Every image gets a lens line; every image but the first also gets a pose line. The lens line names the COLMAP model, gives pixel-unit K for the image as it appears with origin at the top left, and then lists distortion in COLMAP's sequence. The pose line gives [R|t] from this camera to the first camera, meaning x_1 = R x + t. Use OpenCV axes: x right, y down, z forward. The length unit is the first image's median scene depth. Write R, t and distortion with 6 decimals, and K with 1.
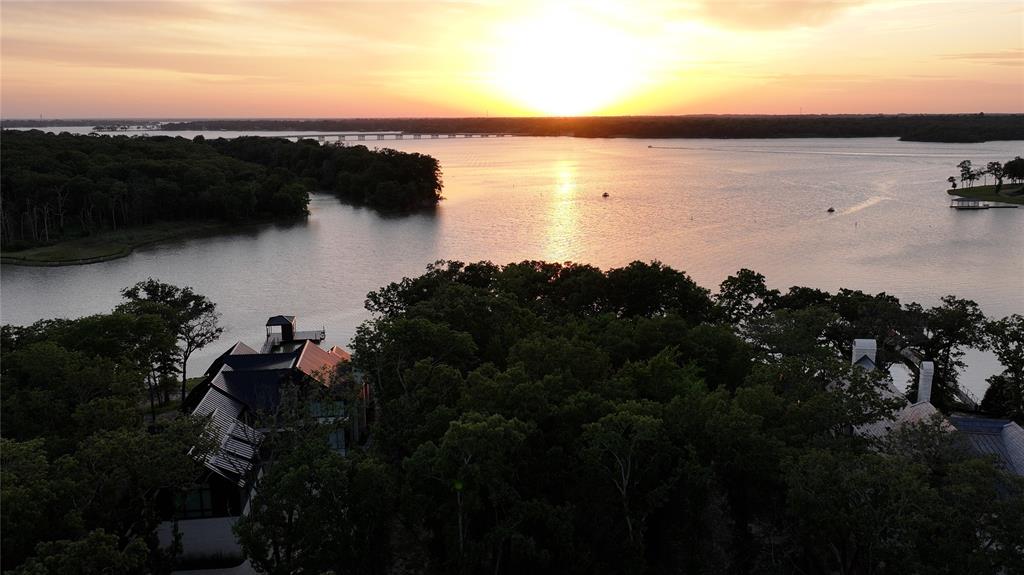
lens RADIAL K [[821.7, 0, 512.0], [0, 821.7, 287.5], [0, 0, 1]] dist [0.005805, 0.003931]
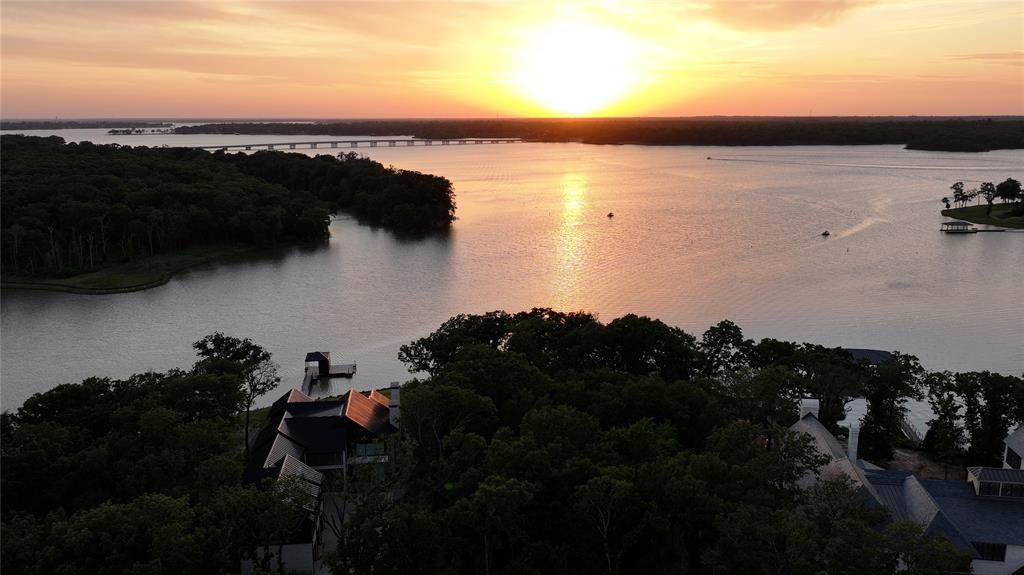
lens RADIAL K [[821.7, 0, 512.0], [0, 821.7, 287.5], [0, 0, 1]] dist [0.005805, 0.003931]
pose [[0.999933, 0.003544, -0.010982, -0.002056], [-0.003543, 0.999994, 0.000154, -0.055652], [0.010983, -0.000115, 0.999940, -0.127196]]
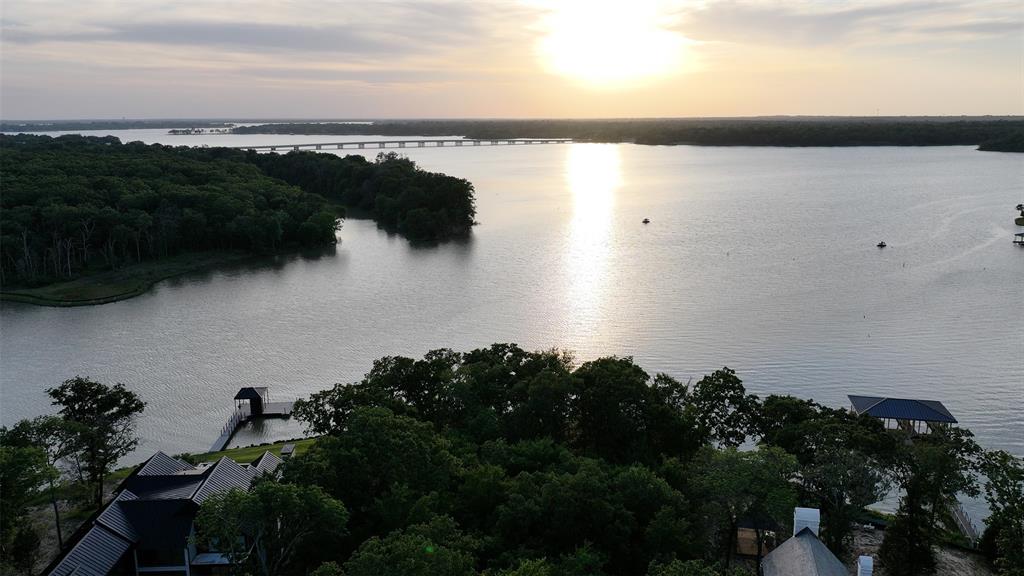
lens RADIAL K [[822.6, 0, 512.0], [0, 822.6, 288.0], [0, 0, 1]] dist [0.004488, 0.006139]
pose [[0.996701, 0.016804, -0.079405, 0.099522], [-0.016778, 0.999859, 0.000995, -0.089061], [0.079411, 0.000341, 0.996842, 0.059992]]
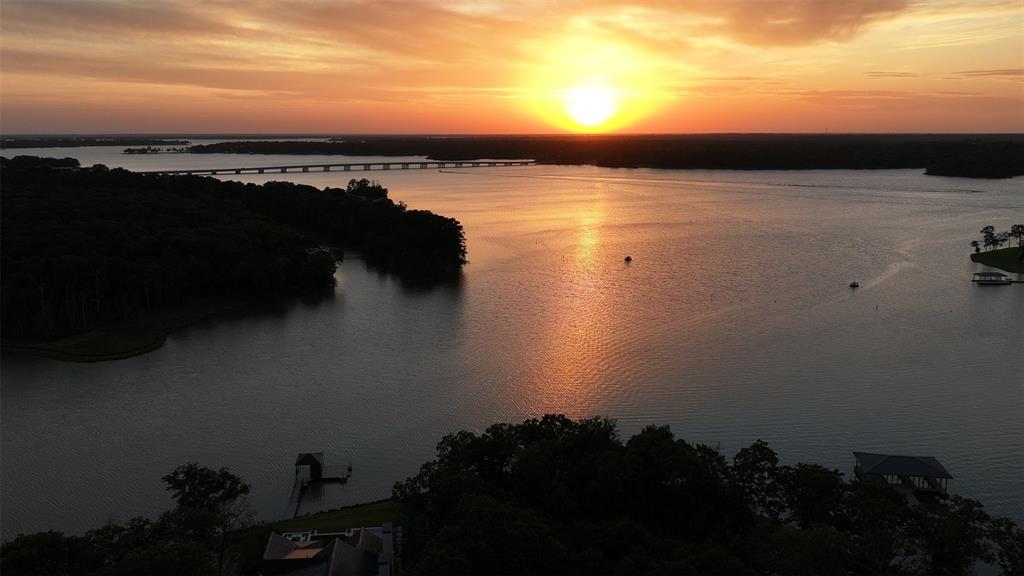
lens RADIAL K [[821.7, 0, 512.0], [0, 821.7, 288.0], [0, 0, 1]] dist [0.005805, 0.003931]
pose [[0.999597, 0.008282, -0.027138, 0.000923], [-0.008760, 0.999808, -0.017546, -0.159226], [0.026987, 0.017777, 0.999478, -0.035519]]
